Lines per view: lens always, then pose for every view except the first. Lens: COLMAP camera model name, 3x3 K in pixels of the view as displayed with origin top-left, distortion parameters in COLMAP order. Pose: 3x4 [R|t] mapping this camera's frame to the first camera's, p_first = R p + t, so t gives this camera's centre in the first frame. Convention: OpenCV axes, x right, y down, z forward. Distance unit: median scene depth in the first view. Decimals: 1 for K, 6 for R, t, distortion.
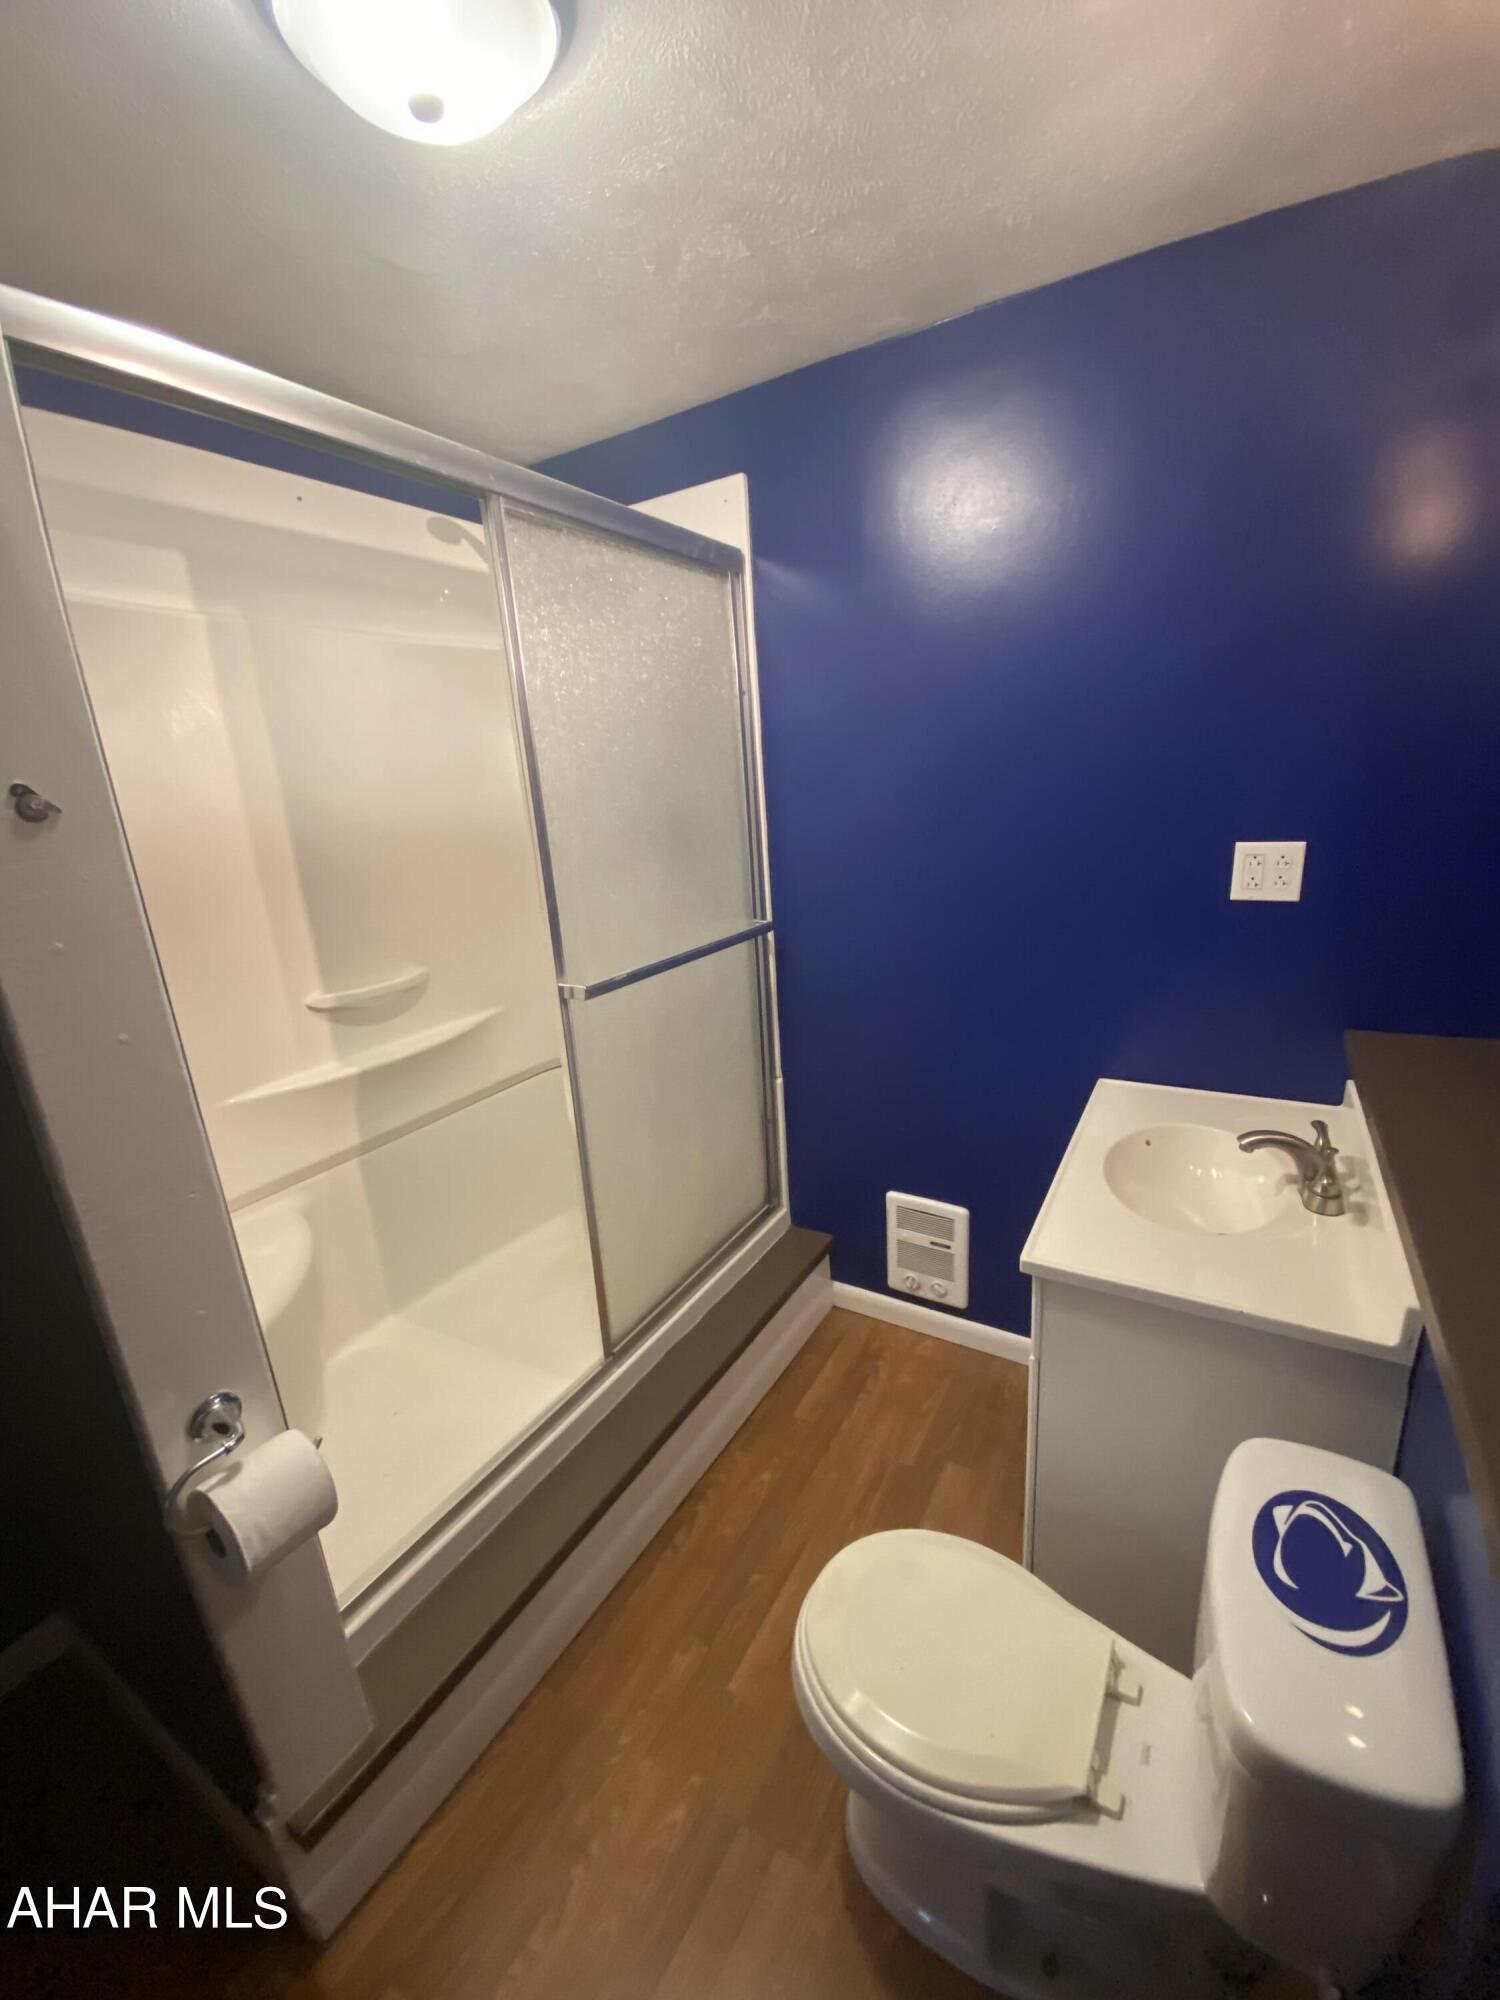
lens RADIAL K [[804.9, 0, 748.7], [0, 804.9, 986.5], [0, 0, 1]] dist [0.024371, -0.024685]
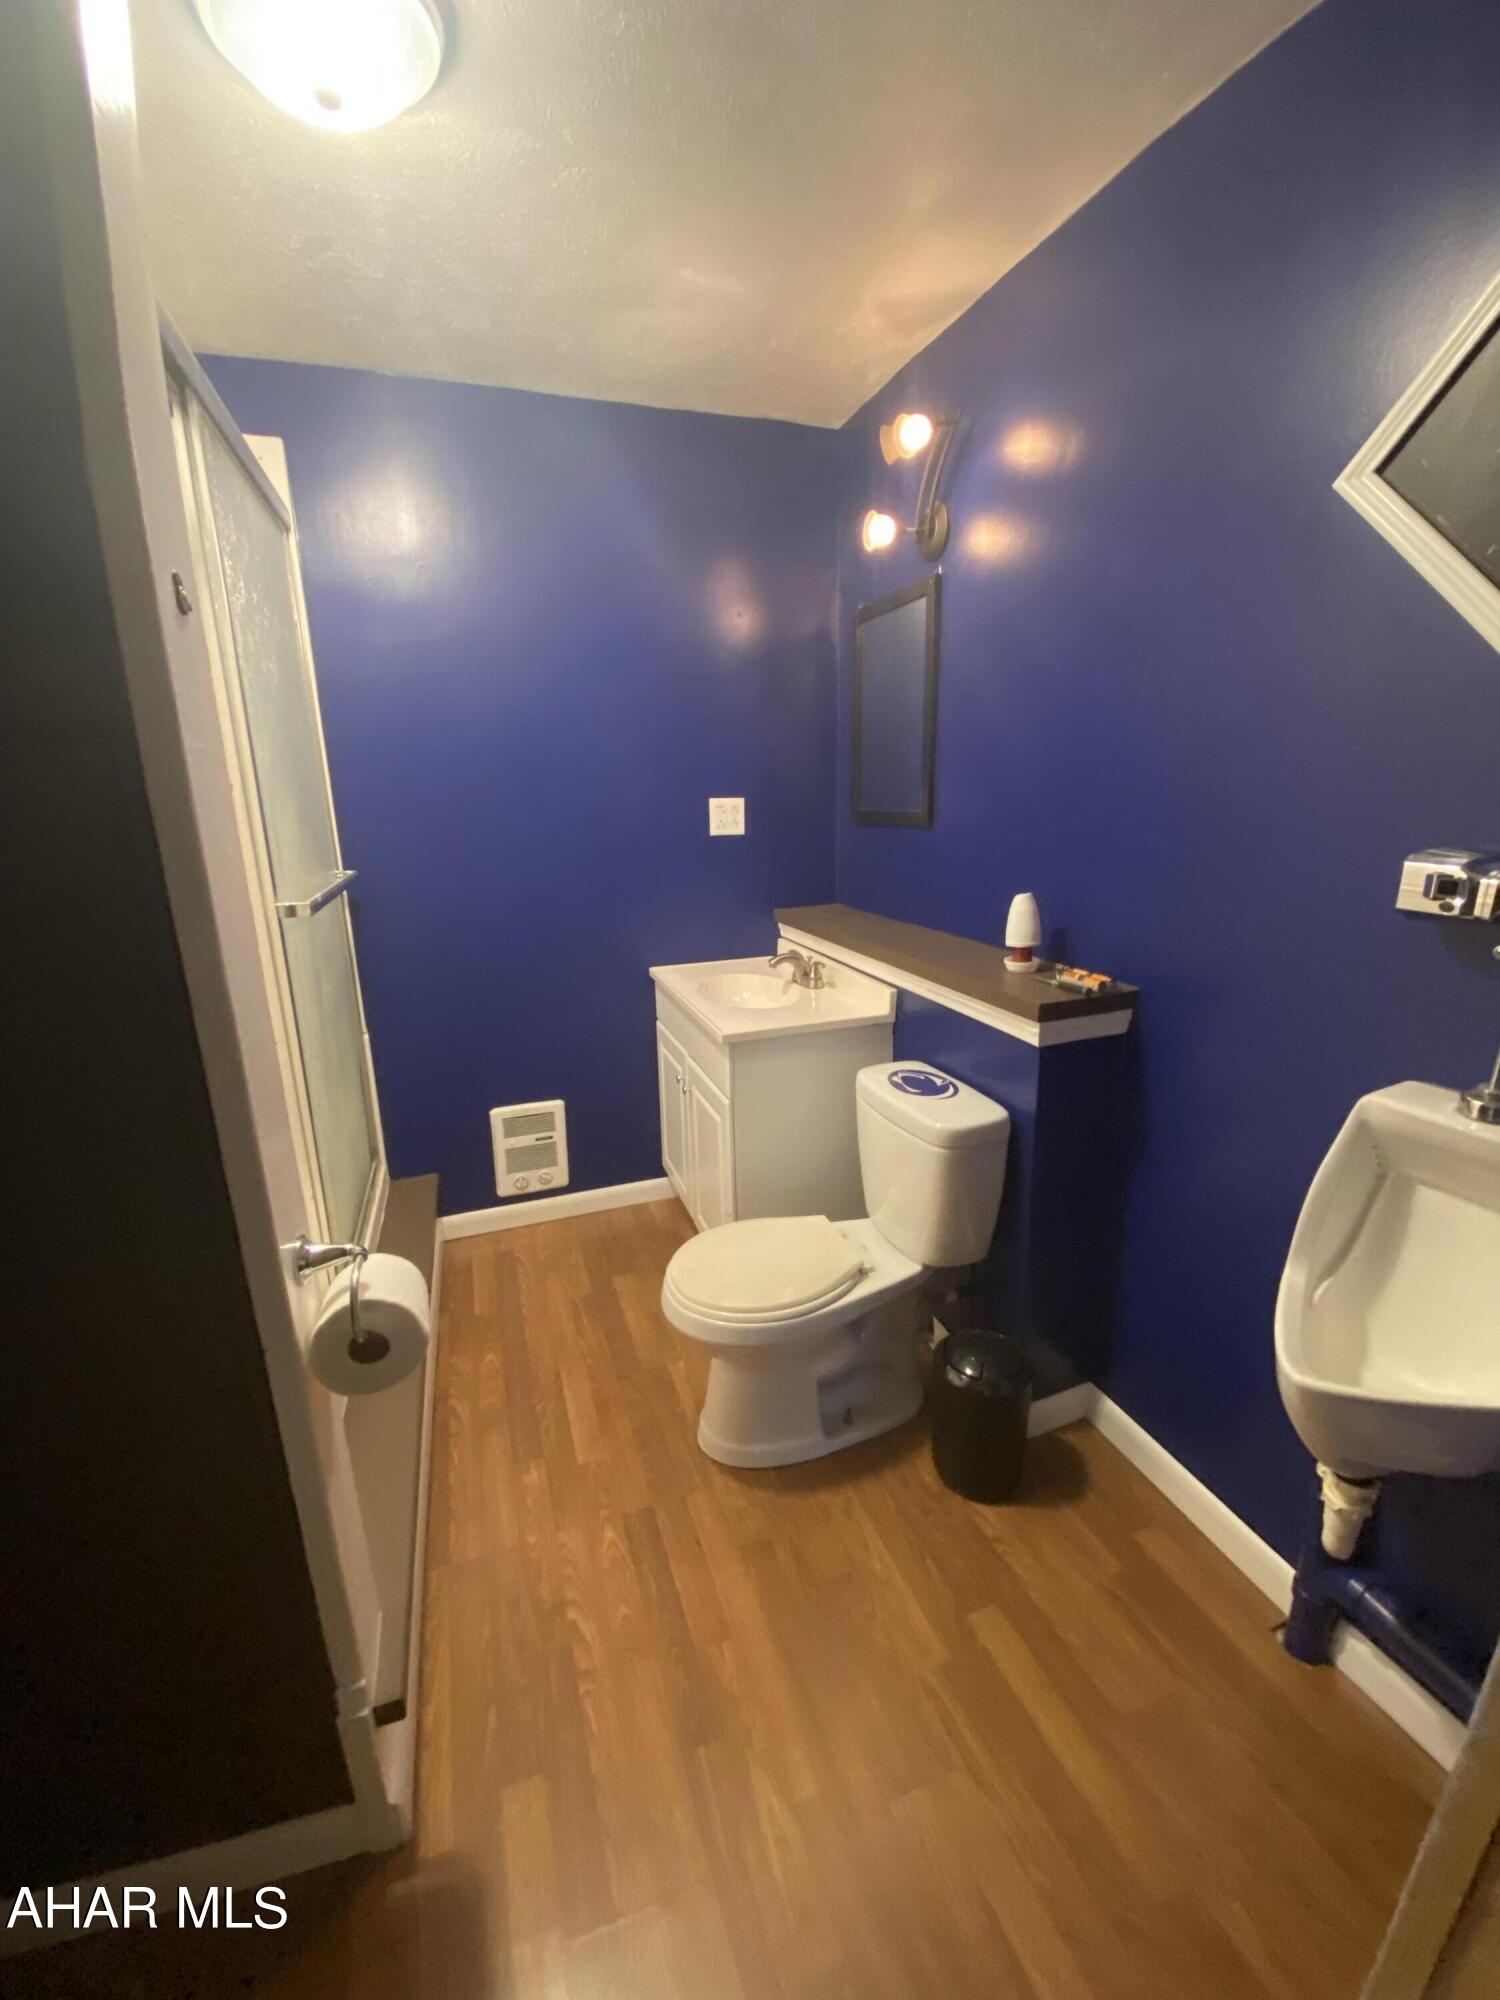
lens RADIAL K [[804.9, 0, 748.7], [0, 804.9, 986.5], [0, 0, 1]] dist [0.024371, -0.024685]
pose [[0.635800, -0.126157, 0.761474, -0.541192], [0.173859, 0.984607, 0.017960, 0.152982], [-0.752018, 0.120970, 0.647947, -0.040959]]
